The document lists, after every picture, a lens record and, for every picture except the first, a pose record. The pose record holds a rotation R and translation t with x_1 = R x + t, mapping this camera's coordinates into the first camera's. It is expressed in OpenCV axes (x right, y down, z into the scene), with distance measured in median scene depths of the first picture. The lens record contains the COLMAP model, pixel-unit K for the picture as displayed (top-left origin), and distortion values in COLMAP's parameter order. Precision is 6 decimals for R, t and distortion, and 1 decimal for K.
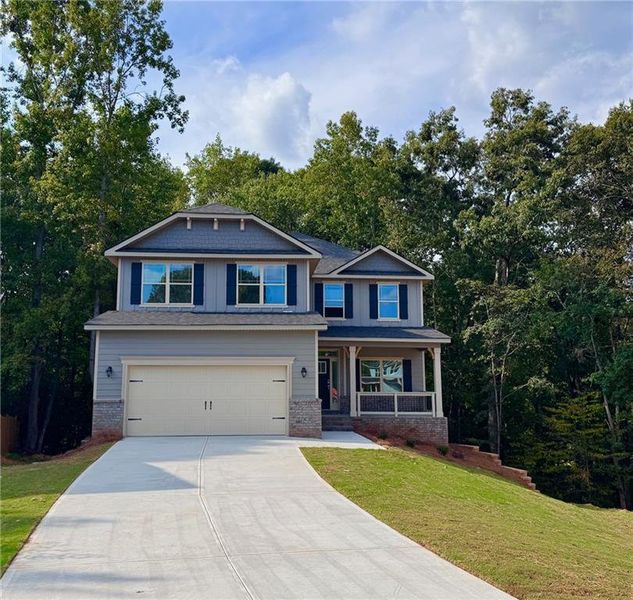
lens RADIAL K [[626.7, 0, 294.8], [0, 626.7, 297.9], [0, 0, 1]] dist [0.097173, -0.010800]
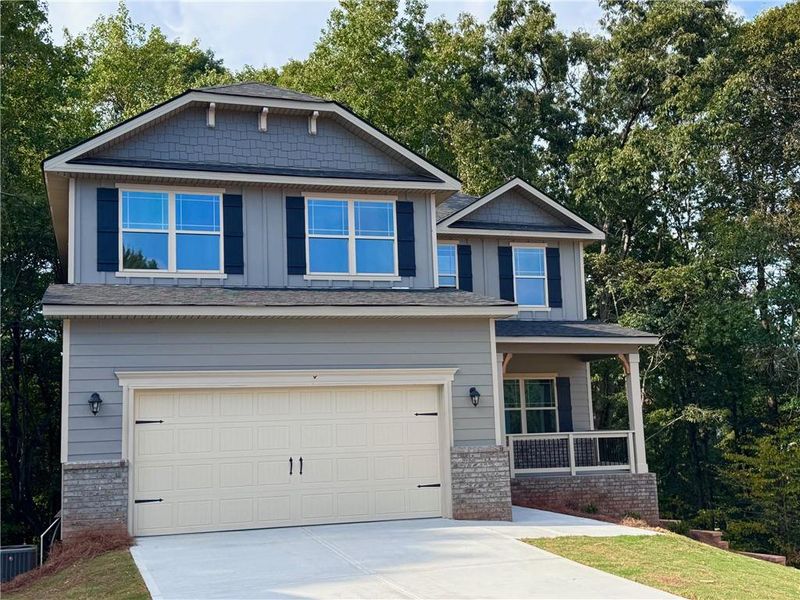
lens RADIAL K [[967.1, 0, 400.0], [0, 967.1, 300.0], [0, 0, 1]] dist [0.109440, -0.020523]
pose [[0.972349, 0.000089, 0.233531, -0.195620], [0.000645, 0.999995, -0.003067, 0.033203], [-0.233530, 0.003133, 0.972345, 0.184570]]
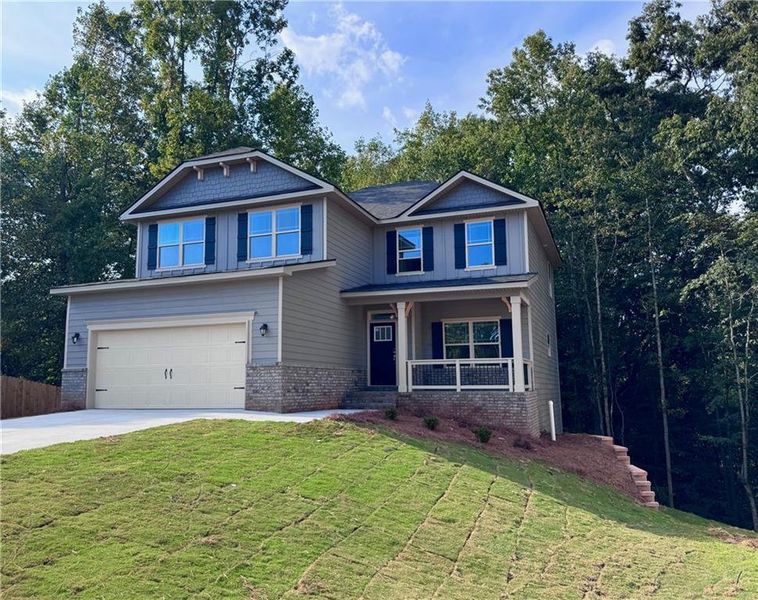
lens RADIAL K [[631.1, 0, 354.5], [0, 631.1, 304.6], [0, 0, 1]] dist [0.121508, -0.190282]
pose [[0.895312, -0.067646, -0.440273, 0.387769], [0.069322, 0.997519, -0.012297, 0.086884], [0.440012, -0.019511, 0.897780, 0.278647]]
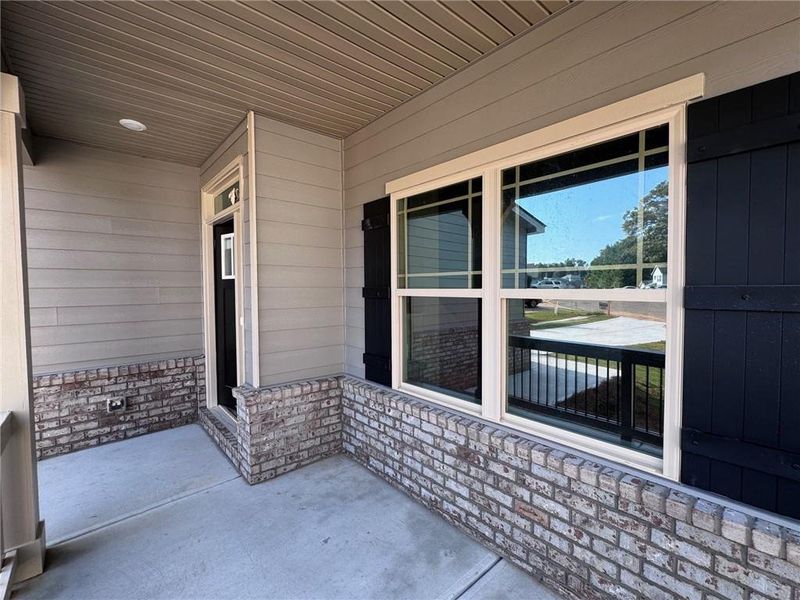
lens RADIAL K [[359.8, 0, 400.0], [0, 359.8, 300.0], [0, 0, 1]] dist [-0.002977, -0.000320]
pose [[0.600336, 0.023070, -0.799415, 0.209821], [0.125766, 0.984423, 0.122855, 0.127531], [0.789797, -0.174294, 0.588084, 1.032782]]
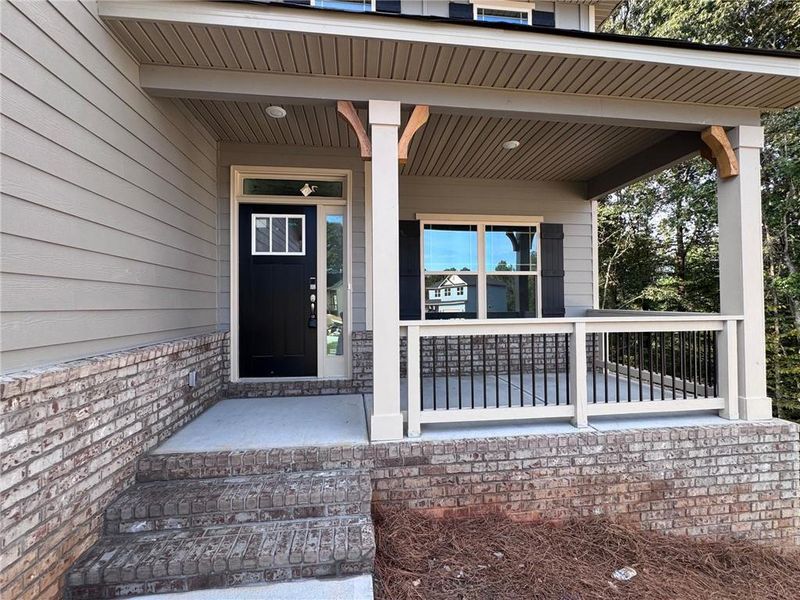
lens RADIAL K [[359.8, 0, 400.0], [0, 359.8, 300.0], [0, 0, 1]] dist [-0.002977, -0.000320]
pose [[0.999003, -0.008972, 0.043724, 0.092531], [0.003408, 0.992063, 0.125697, 0.128298], [-0.044505, -0.125423, 0.991105, 0.885158]]
